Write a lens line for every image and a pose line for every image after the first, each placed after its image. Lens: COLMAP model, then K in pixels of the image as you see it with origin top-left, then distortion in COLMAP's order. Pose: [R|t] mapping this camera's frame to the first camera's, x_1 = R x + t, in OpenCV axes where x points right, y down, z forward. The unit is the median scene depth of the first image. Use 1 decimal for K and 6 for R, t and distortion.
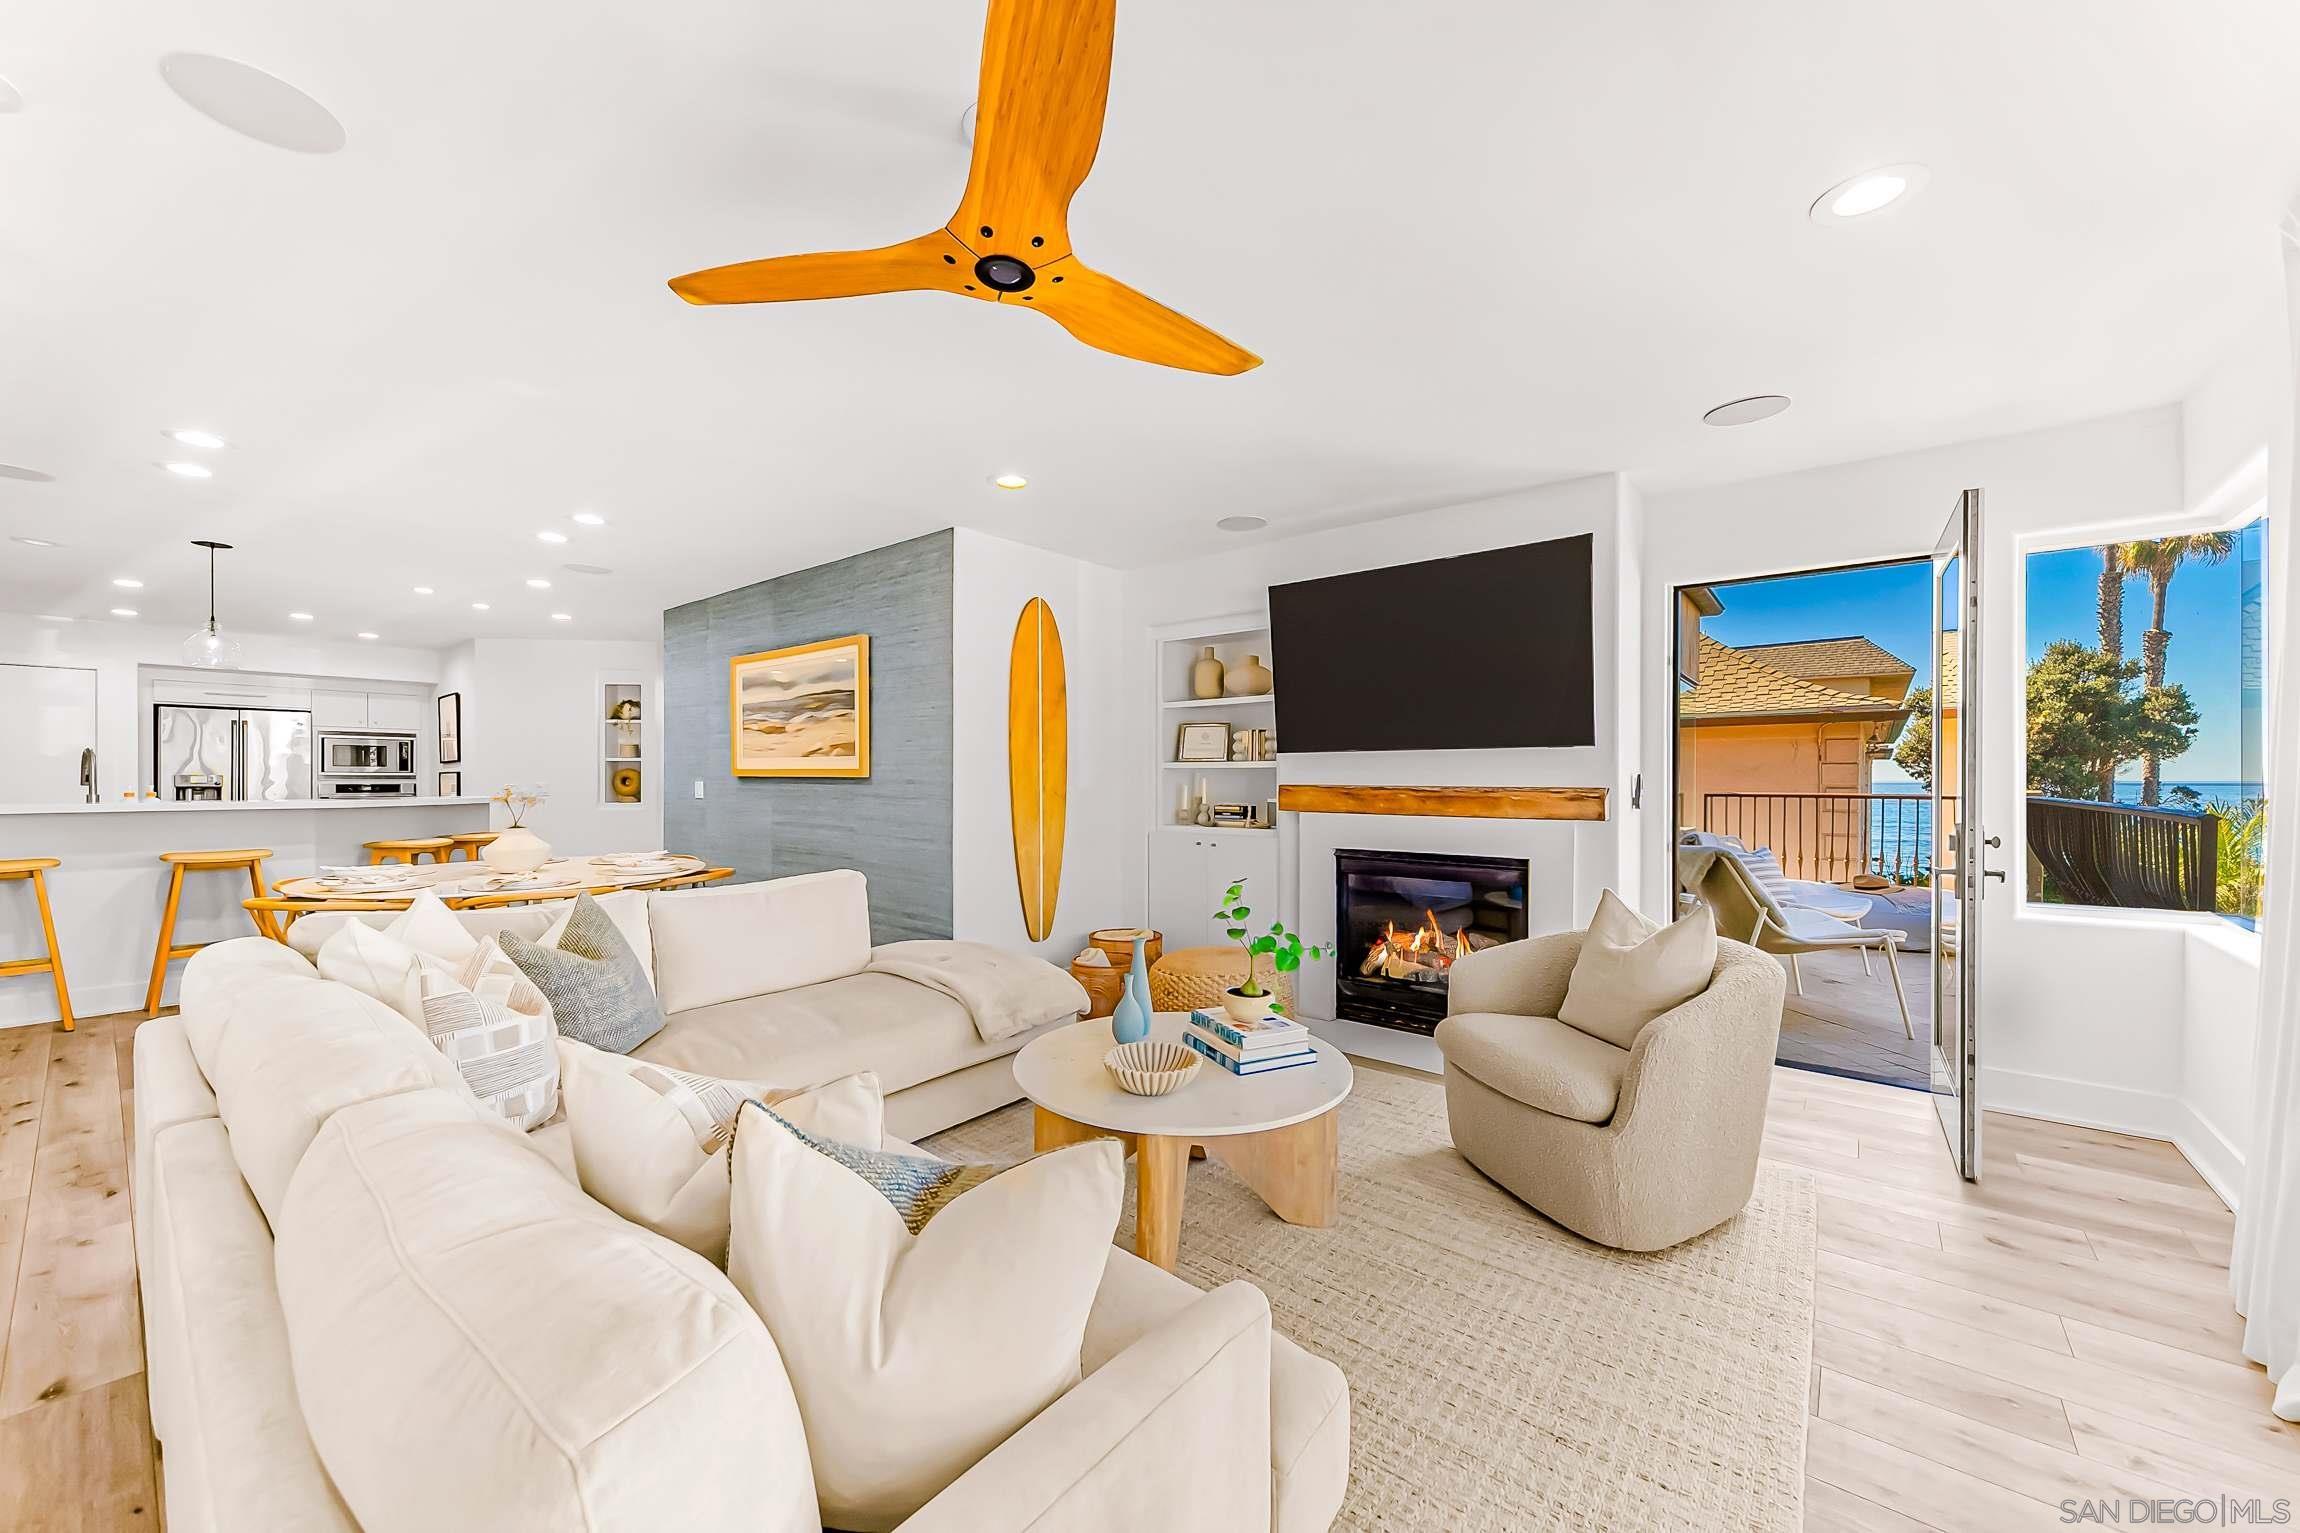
lens RADIAL K [[851.0, 0, 1150.0], [0, 851.0, 766.5], [0, 0, 1]] dist [-0.001909, -0.000162]
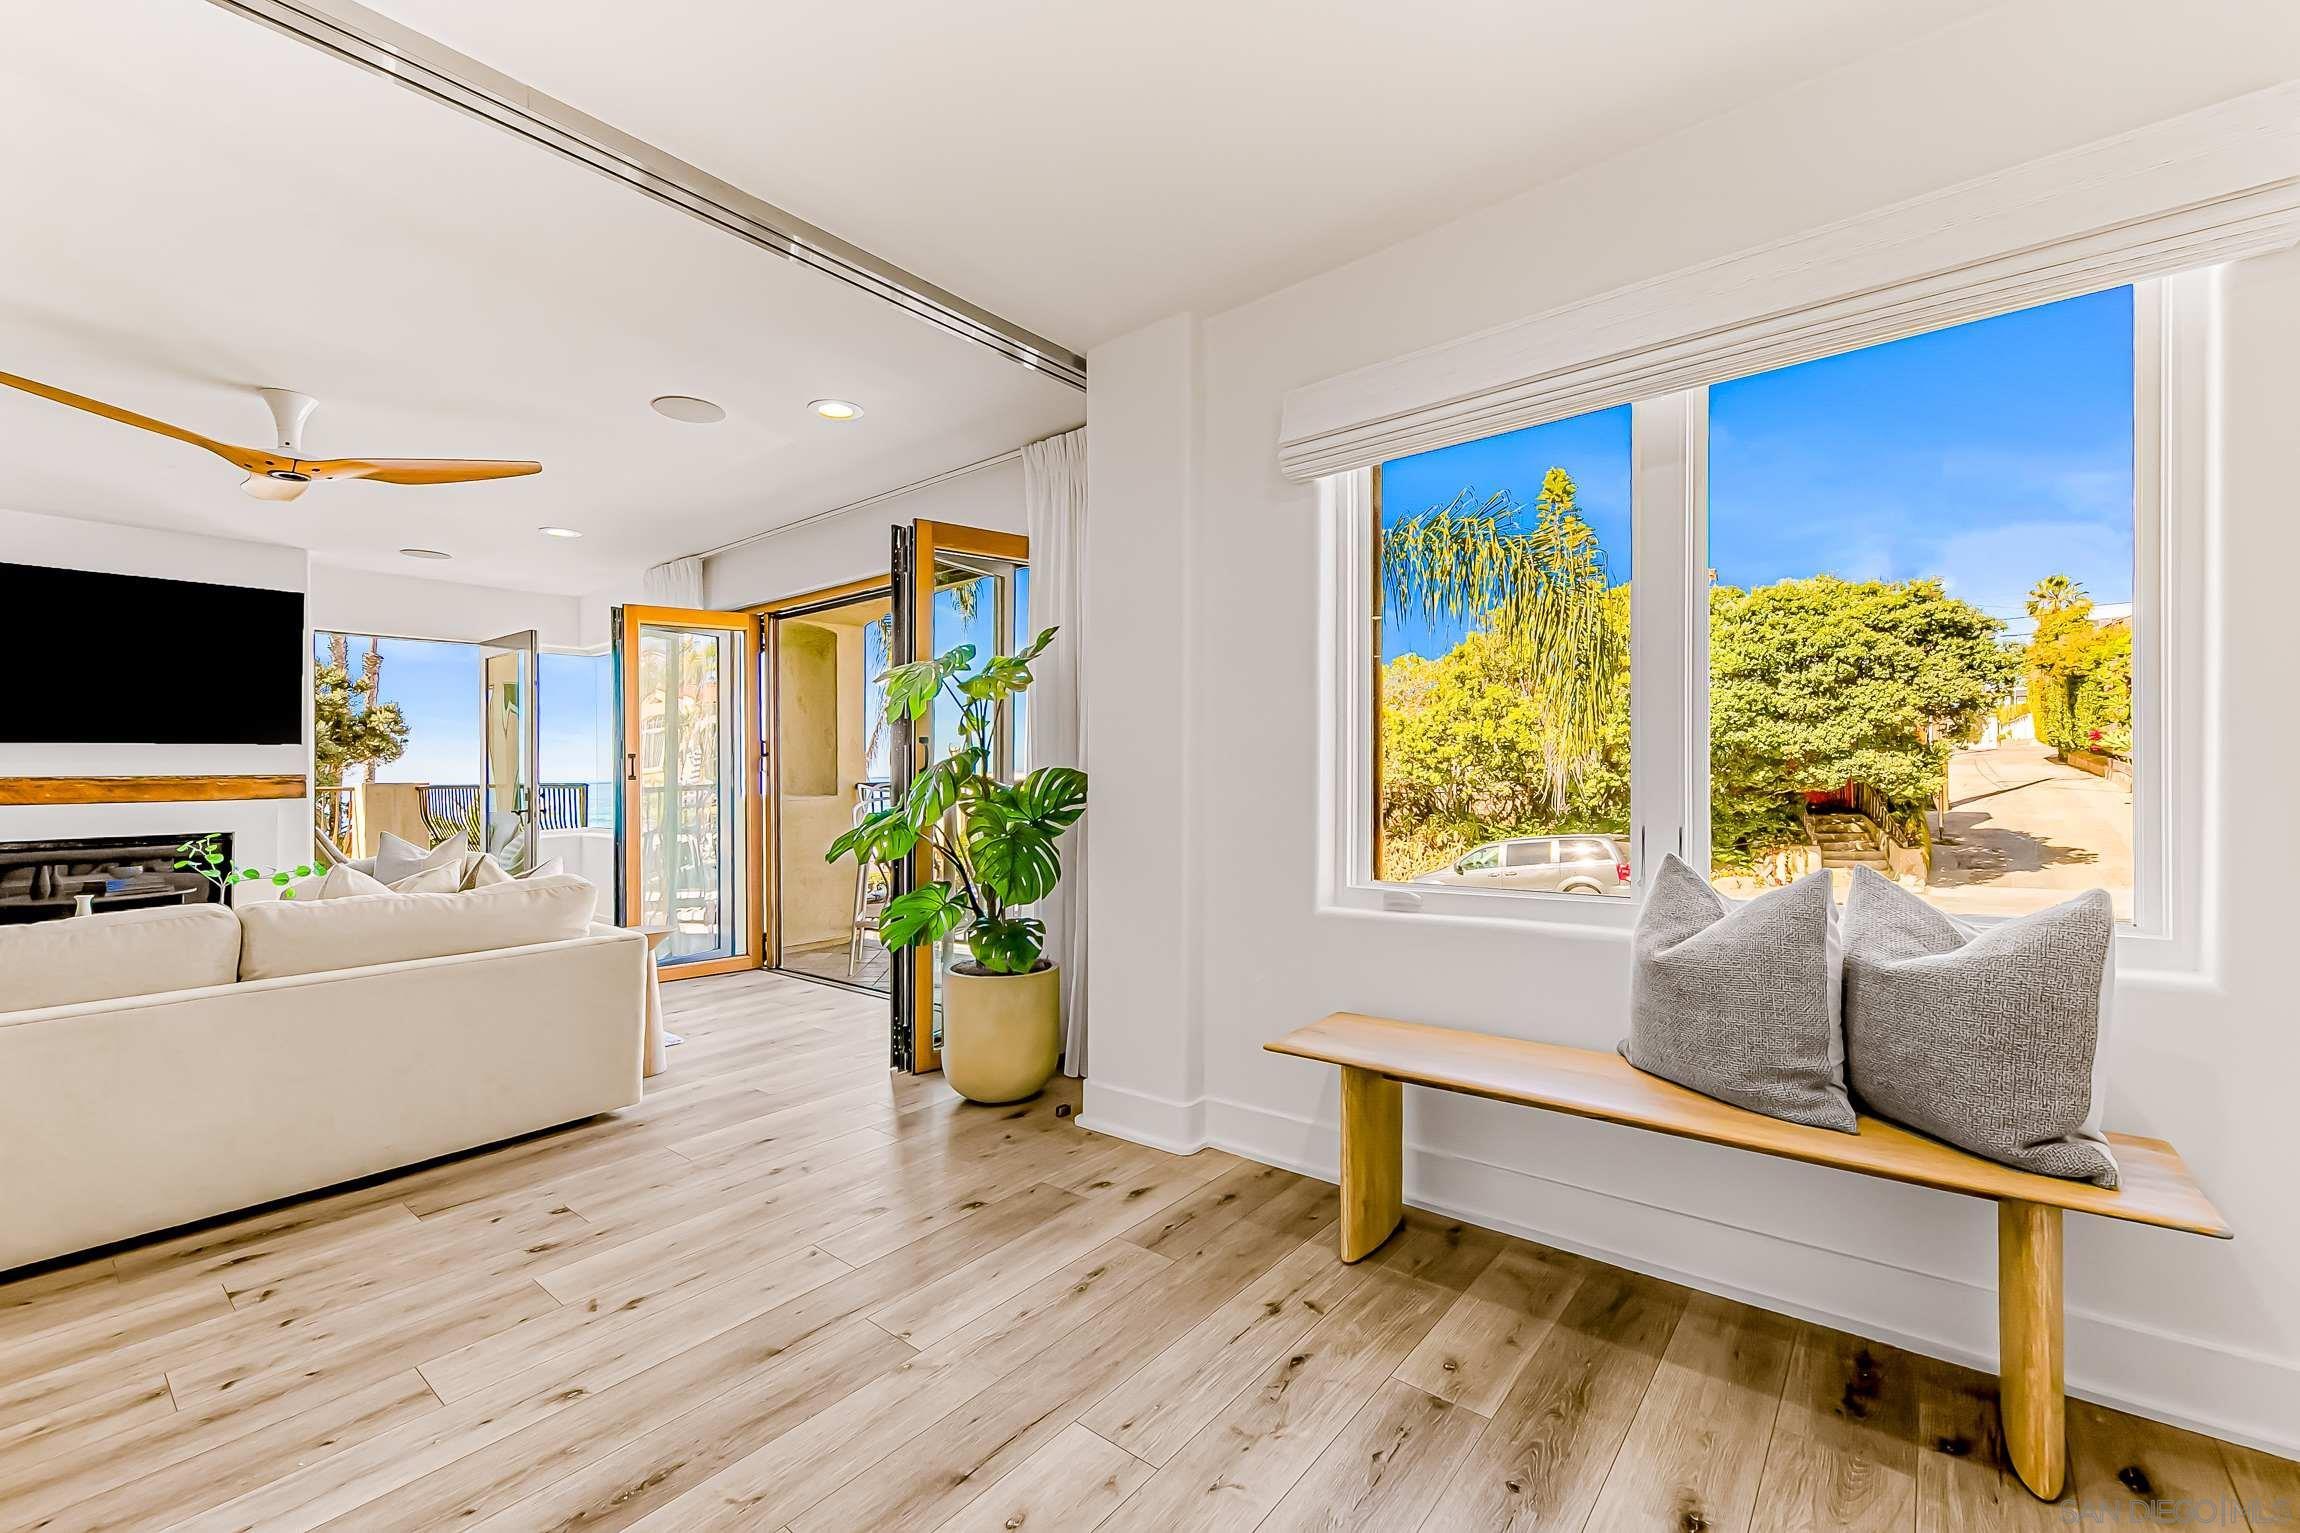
lens RADIAL K [[932.2, 0, 1150.0], [0, 932.2, 766.5], [0, 0, 1]] dist [-0.000224, -0.000002]
pose [[-0.022072, 0.002467, 0.999753, -0.881856], [0.004464, 0.999987, -0.002370, 0.019222], [-0.999746, 0.004411, -0.022083, -0.299248]]
